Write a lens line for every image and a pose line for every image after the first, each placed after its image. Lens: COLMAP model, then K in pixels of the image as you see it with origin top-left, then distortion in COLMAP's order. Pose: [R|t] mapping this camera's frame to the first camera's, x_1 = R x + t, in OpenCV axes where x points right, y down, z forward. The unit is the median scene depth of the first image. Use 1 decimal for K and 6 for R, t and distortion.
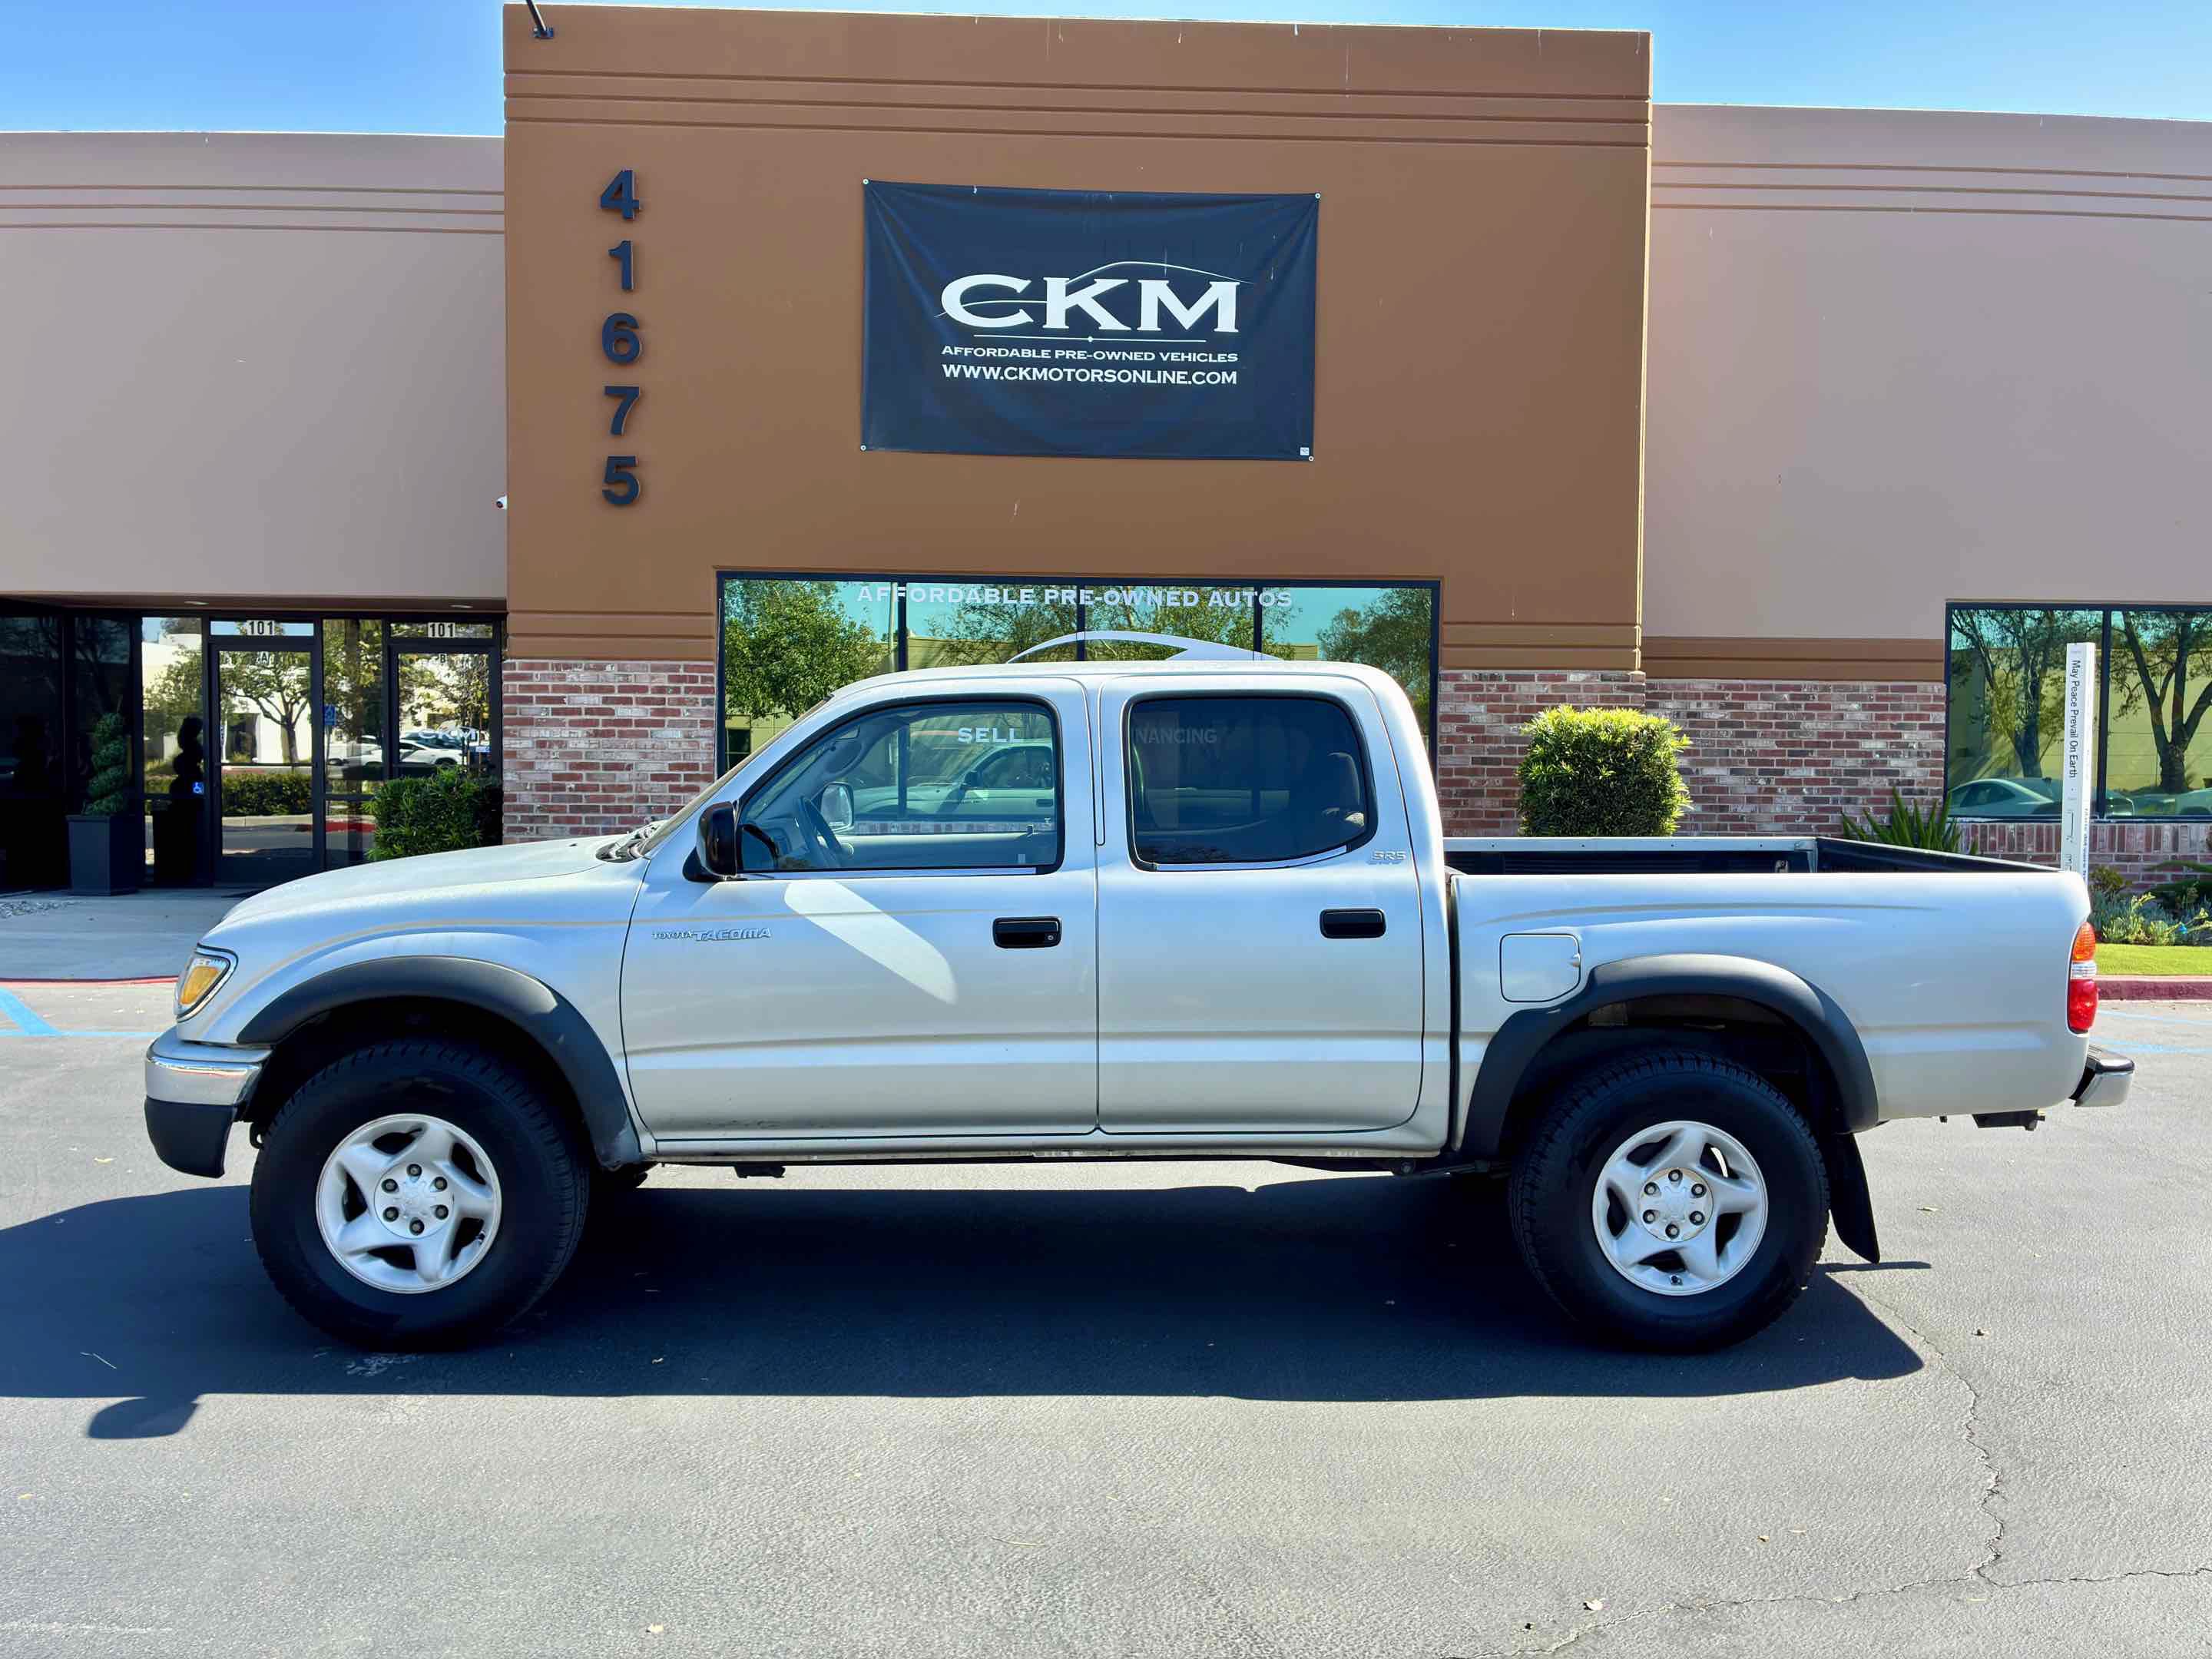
lens RADIAL K [[1694.4, 0, 1115.6], [0, 1694.4, 826.5], [0, 0, 1]] dist [0.025570, -0.025880]
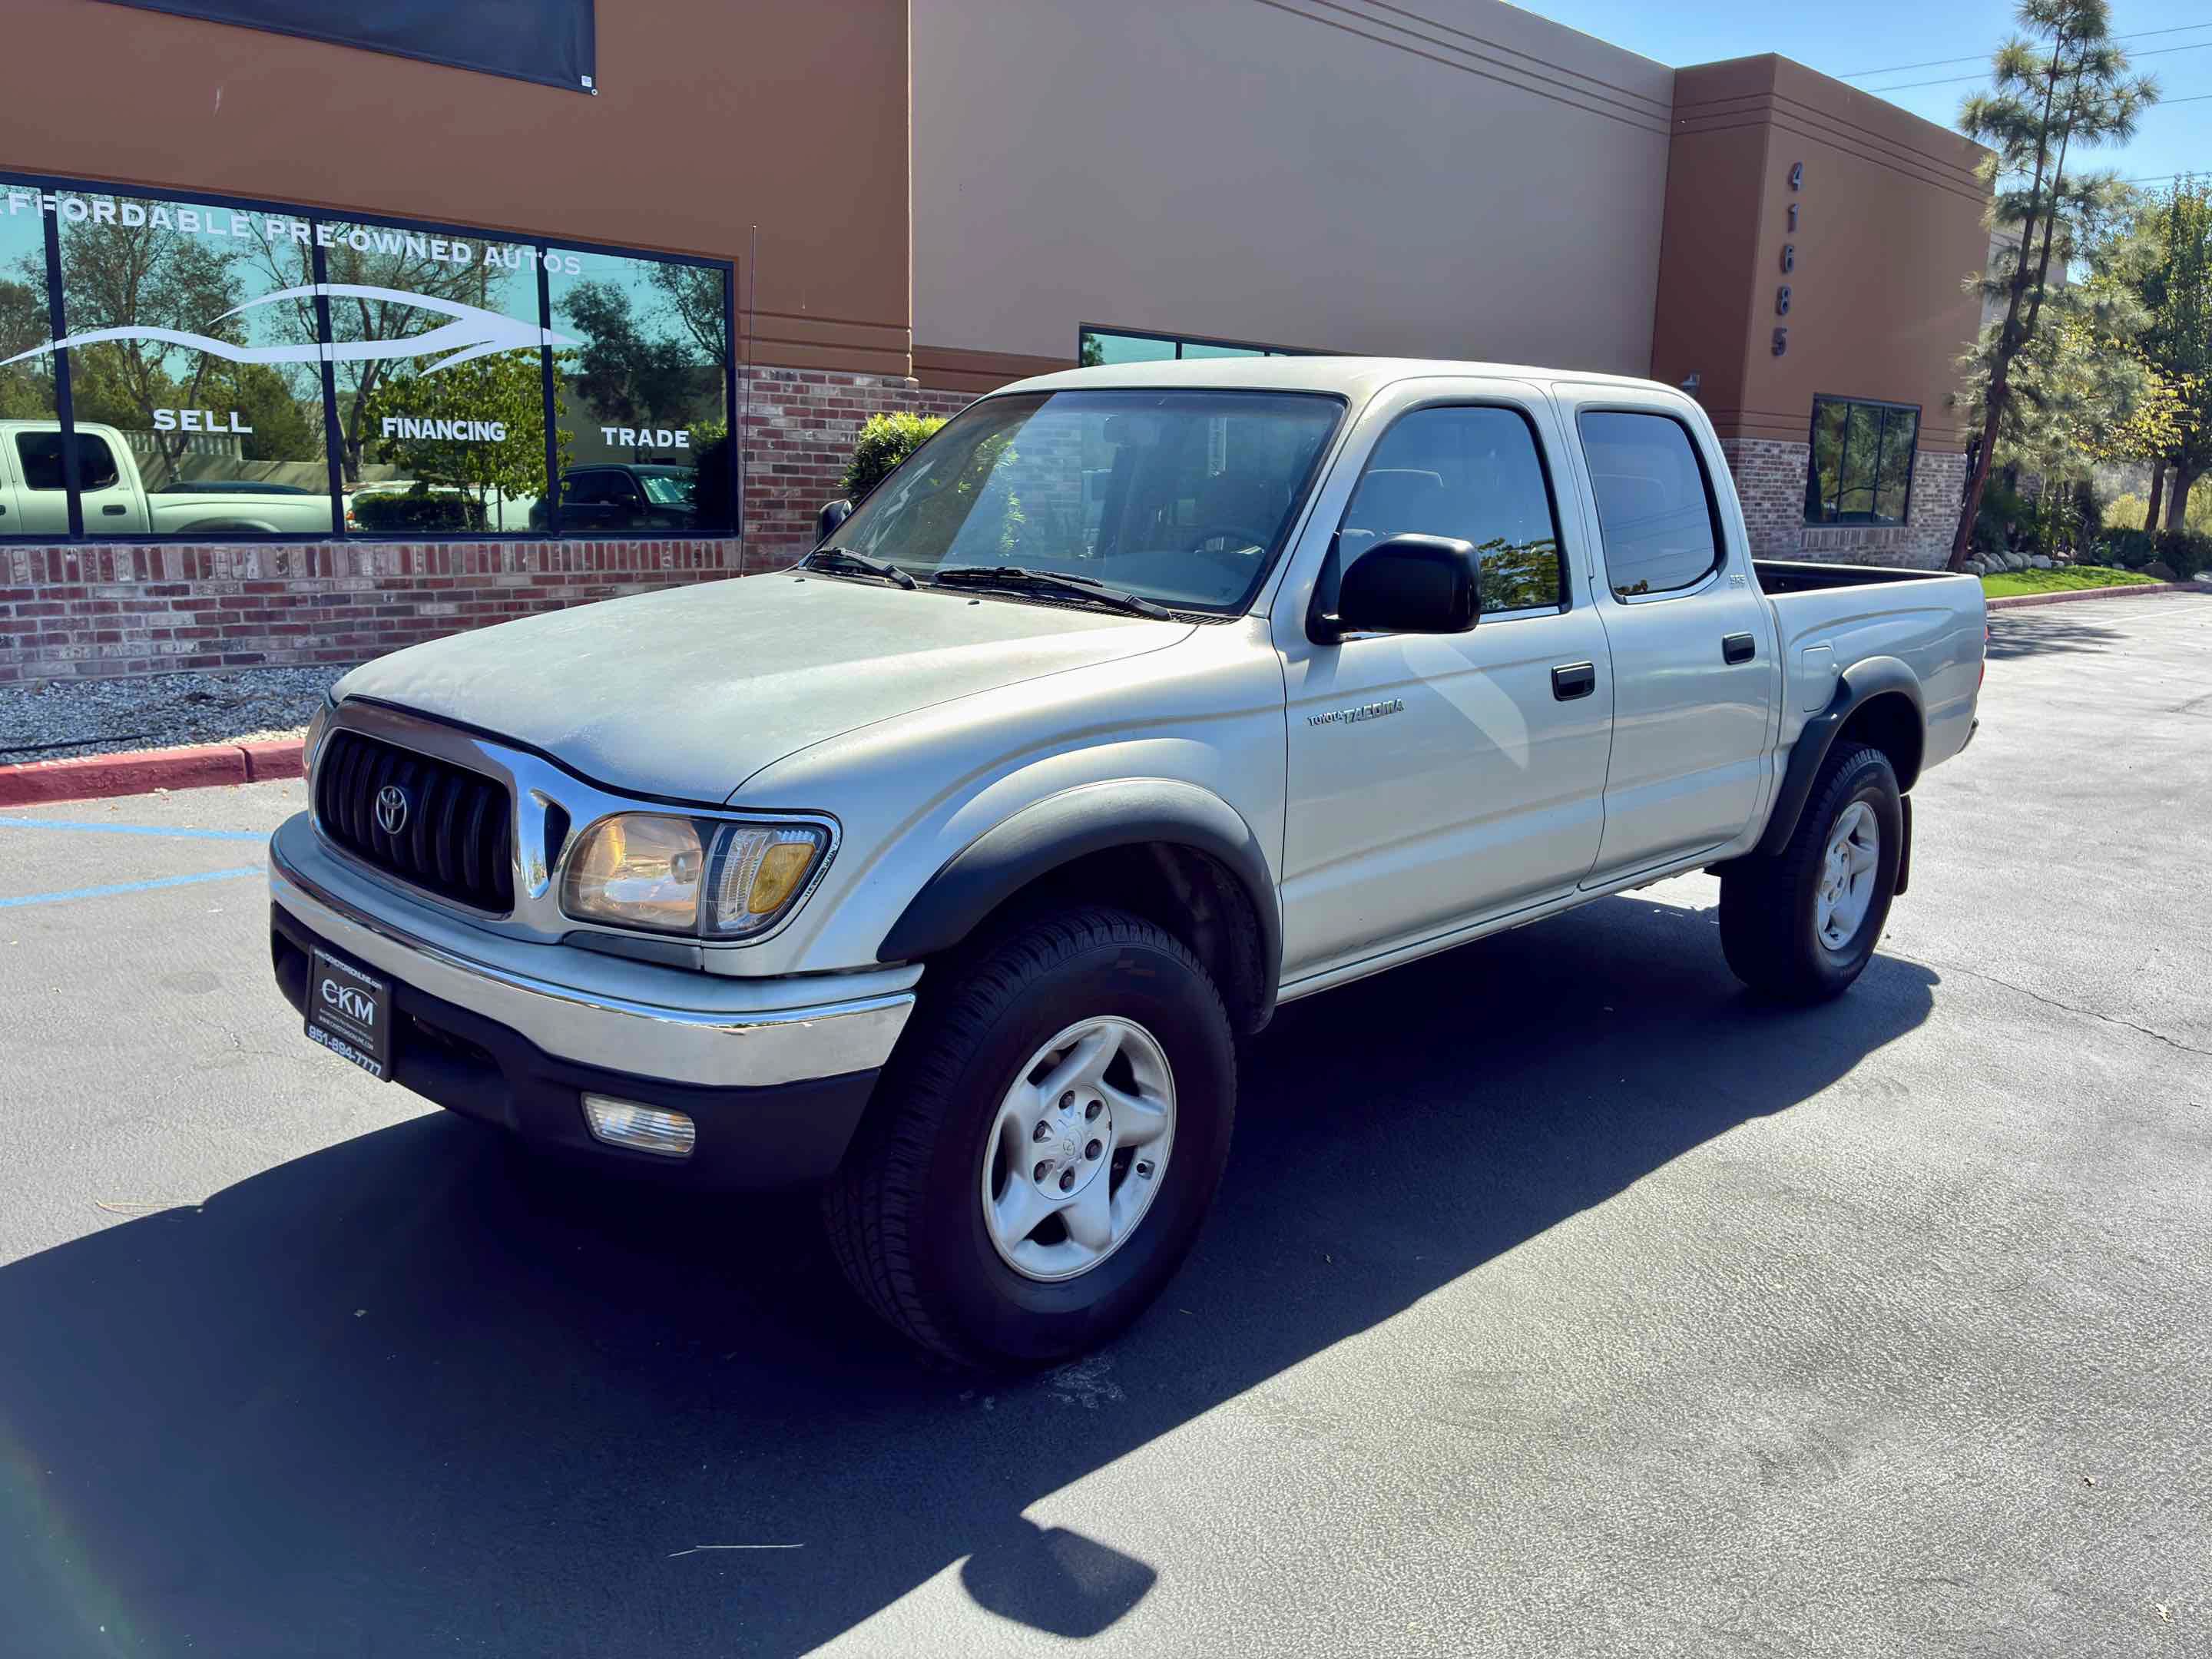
lens RADIAL K [[1694.4, 0, 1115.6], [0, 1694.4, 826.5], [0, 0, 1]] dist [0.025570, -0.025880]
pose [[0.720136, -0.129862, 0.681571, -0.313858], [0.010545, 0.984263, 0.176393, -0.008359], [-0.693752, -0.119840, 0.710173, 0.195730]]
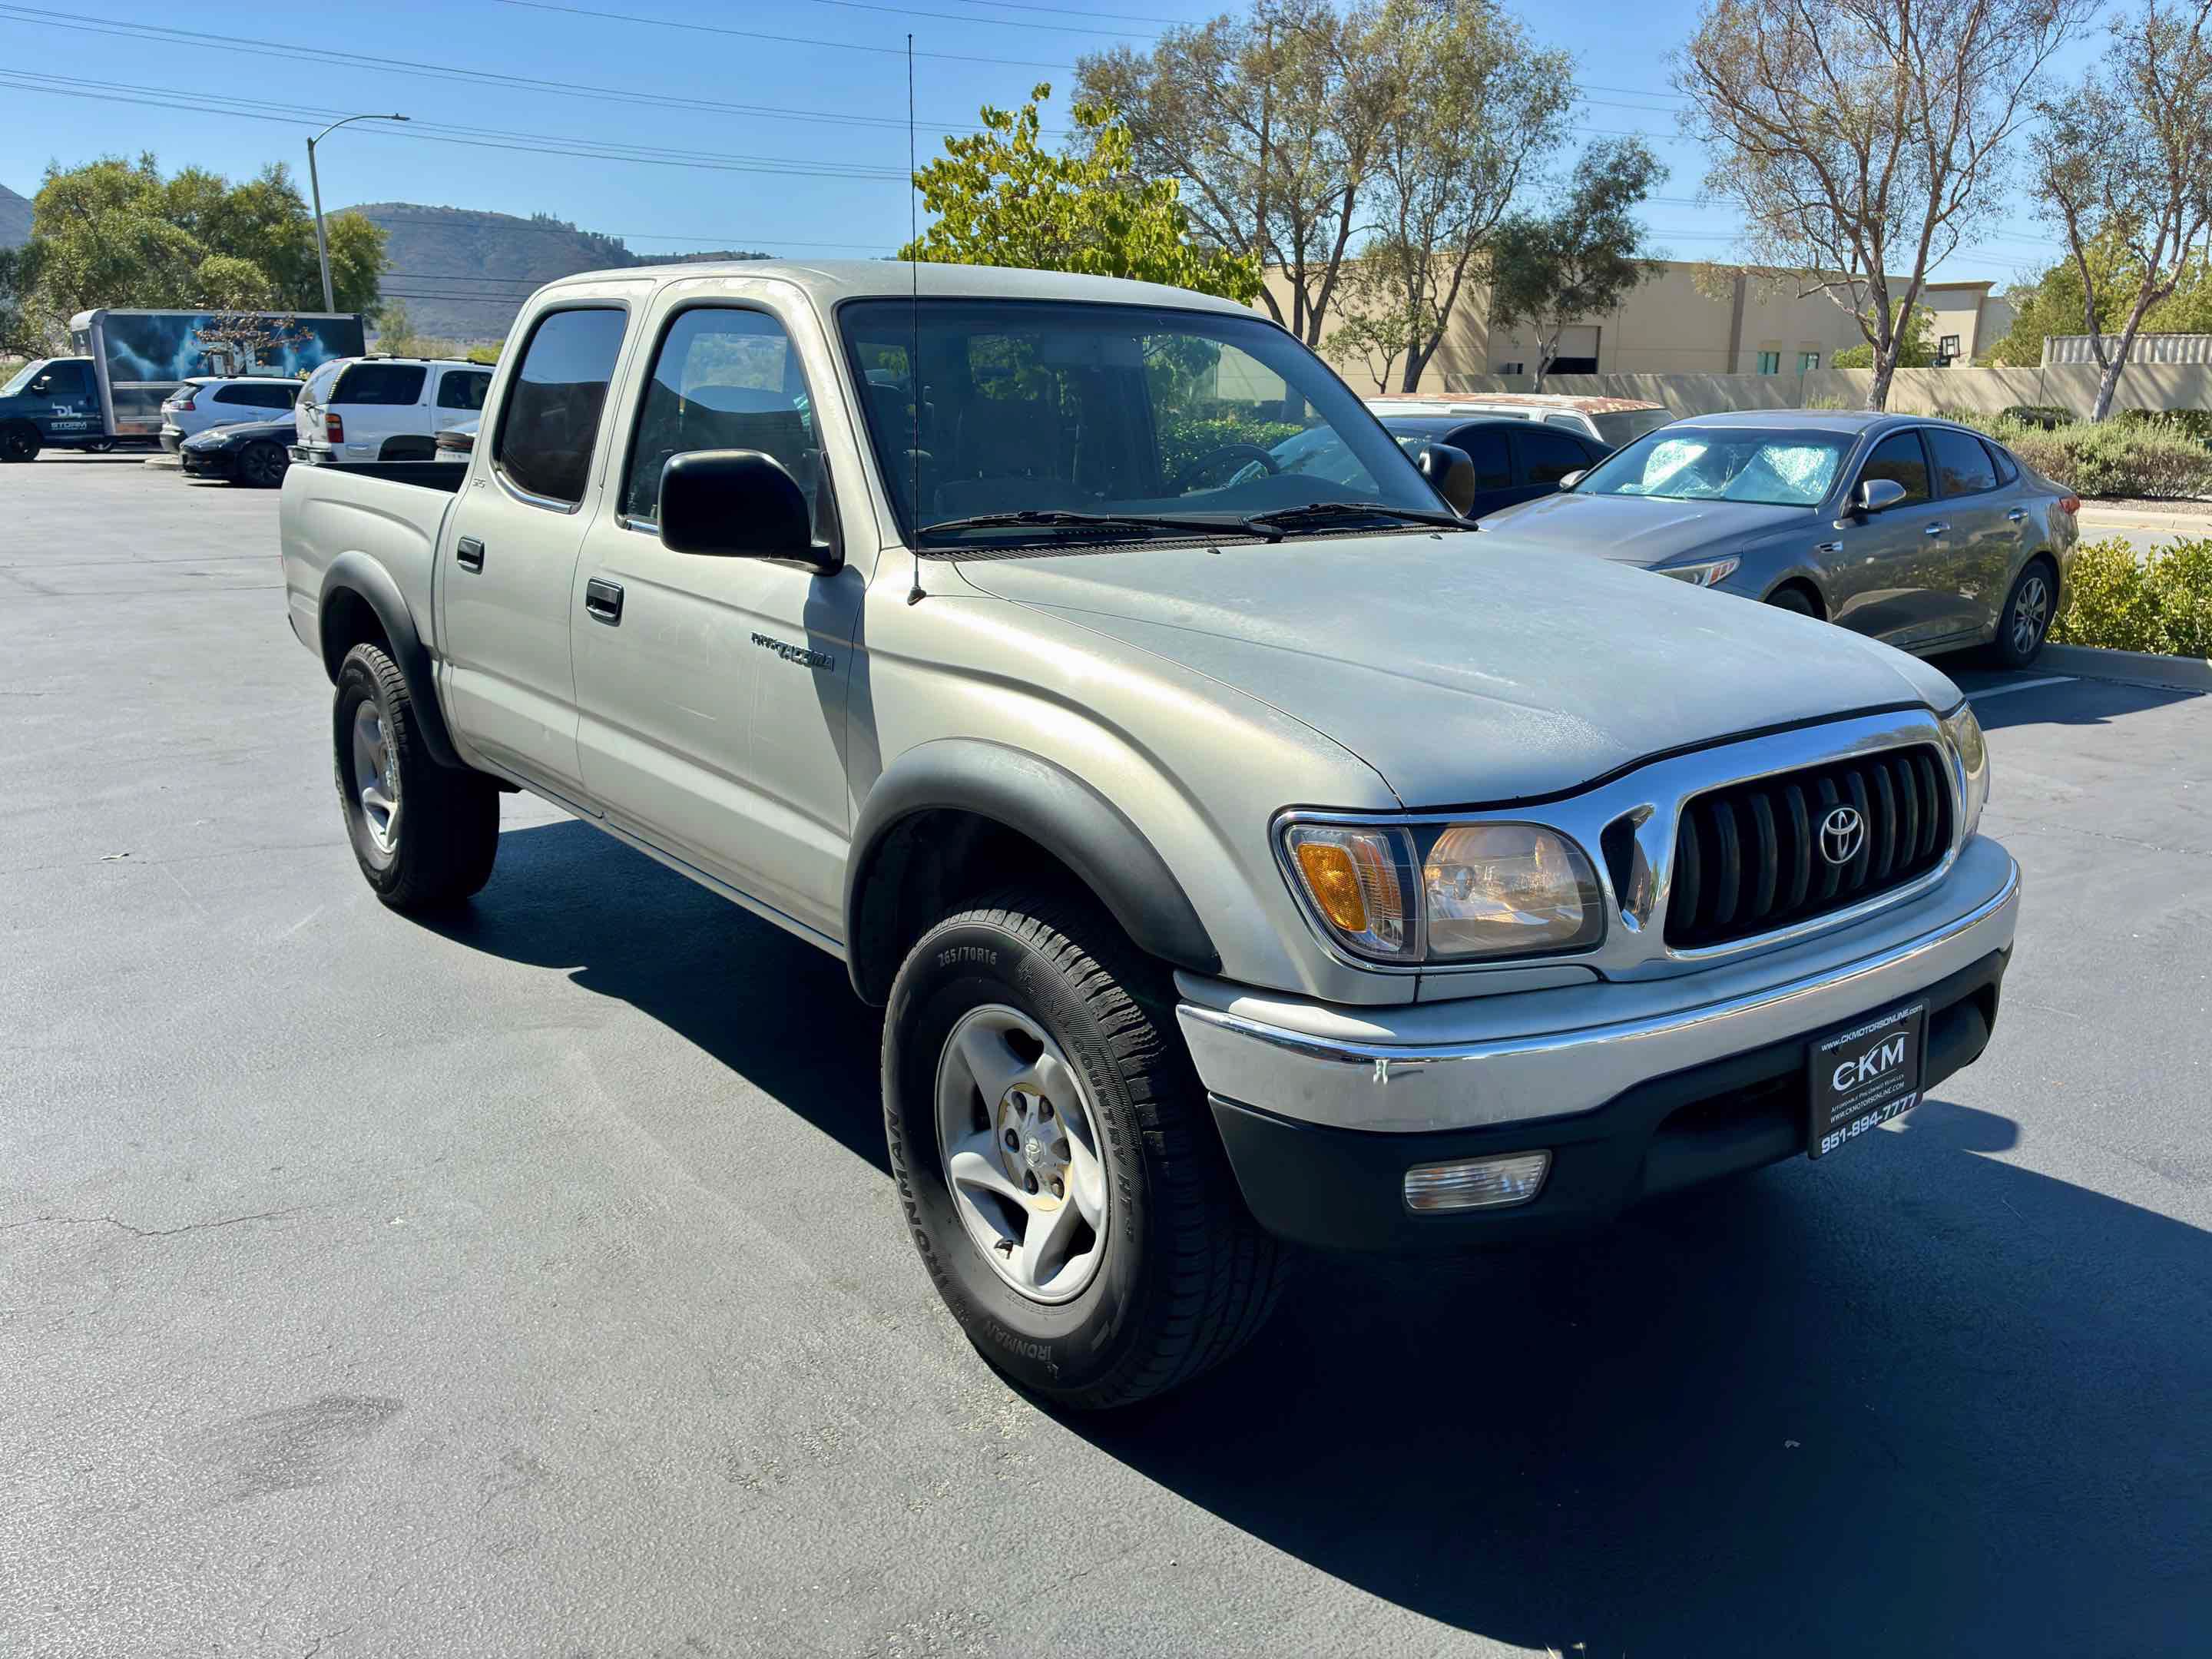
lens RADIAL K [[1703.2, 0, 1107.3], [0, 1703.2, 857.5], [0, 0, 1]] dist [0.038306, -0.093077]
pose [[-0.614845, -0.224345, 0.756066, -0.325617], [0.017476, 0.954574, 0.297460, -0.030509], [-0.788454, 0.196104, -0.582995, 0.638043]]
